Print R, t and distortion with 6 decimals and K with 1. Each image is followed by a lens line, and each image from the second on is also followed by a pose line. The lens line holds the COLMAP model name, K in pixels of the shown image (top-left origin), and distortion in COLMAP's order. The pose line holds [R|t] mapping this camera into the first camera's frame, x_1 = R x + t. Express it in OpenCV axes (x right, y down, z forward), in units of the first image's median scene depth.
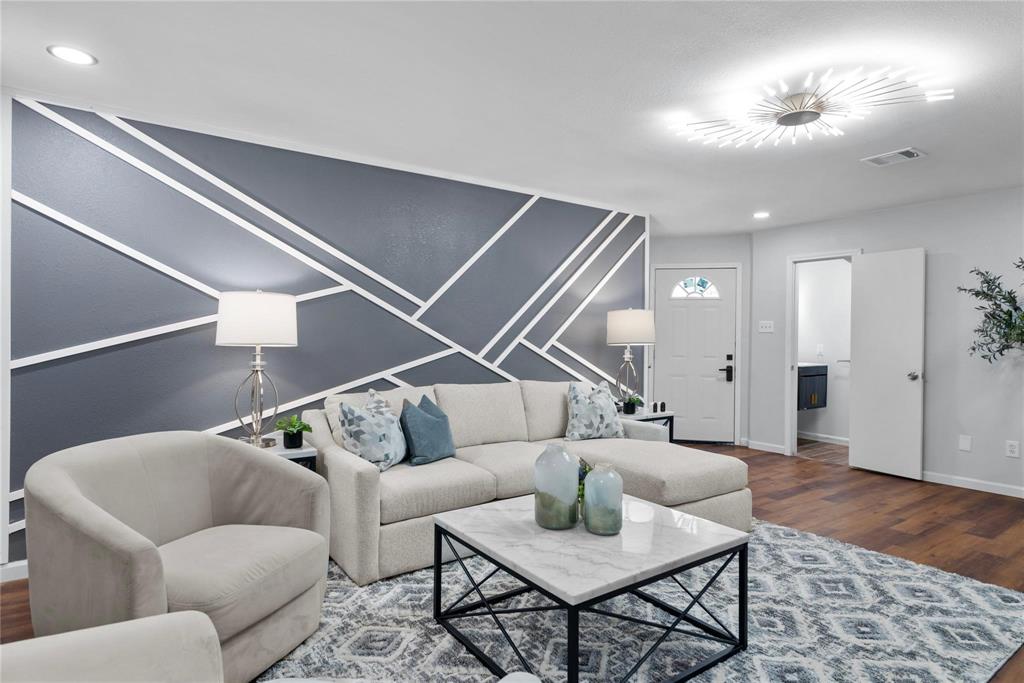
lens RADIAL K [[552.1, 0, 516.3], [0, 552.1, 342.1], [0, 0, 1]] dist [0.000051, 0.000008]
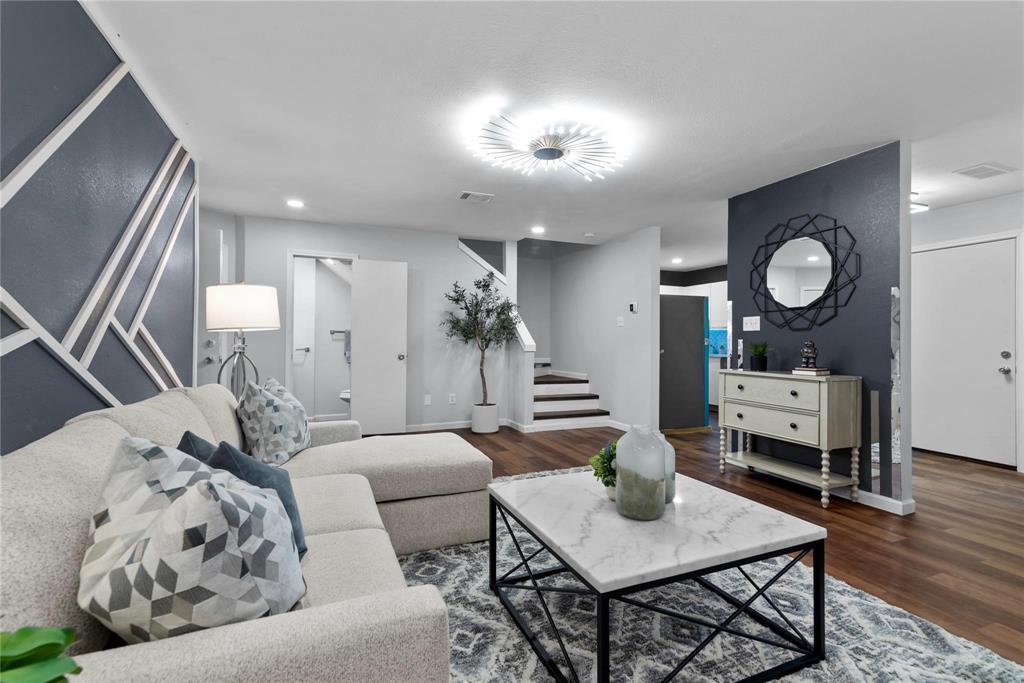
lens RADIAL K [[468.9, 0, 517.6], [0, 468.9, 335.5], [0, 0, 1]] dist [0.014423, -0.000054]
pose [[0.209472, 0.002125, 0.977812, -0.392362], [0.006841, 0.999970, -0.003639, 0.018649], [-0.977791, 0.007452, 0.209451, 0.550705]]
